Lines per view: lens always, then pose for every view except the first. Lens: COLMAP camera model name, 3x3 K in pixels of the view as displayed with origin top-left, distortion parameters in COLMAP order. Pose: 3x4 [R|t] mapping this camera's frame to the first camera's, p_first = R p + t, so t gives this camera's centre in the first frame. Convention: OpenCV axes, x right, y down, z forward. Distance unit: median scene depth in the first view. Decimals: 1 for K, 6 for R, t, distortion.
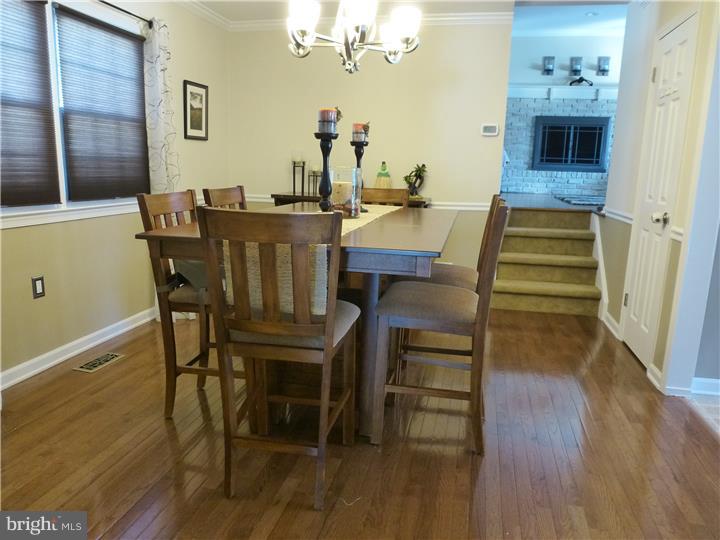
lens RADIAL K [[519.2, 0, 361.0], [0, 519.2, 269.8], [0, 0, 1]] dist [-0.047878, 0.008271]
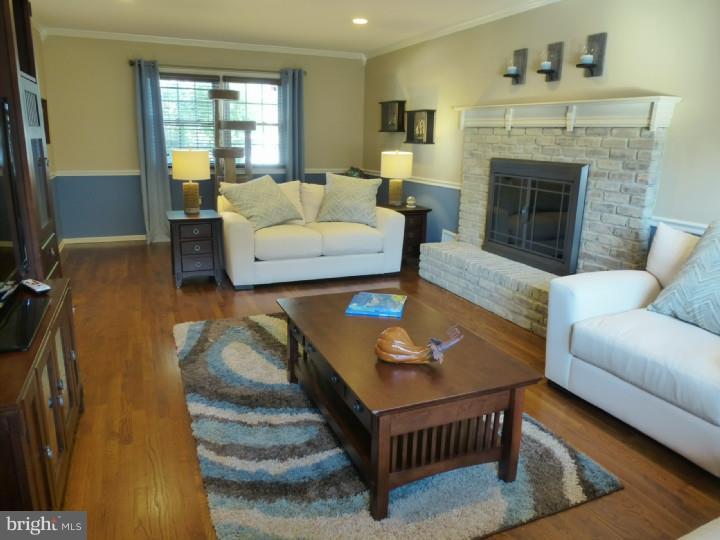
lens RADIAL K [[512.1, 0, 358.5], [0, 512.1, 266.9], [0, 0, 1]] dist [-0.028256, -0.000234]
pose [[0.586663, 0.185101, -0.788393, 0.745614], [-0.172502, 0.979749, 0.101665, -0.218680], [0.791245, 0.076357, 0.606713, 0.562404]]
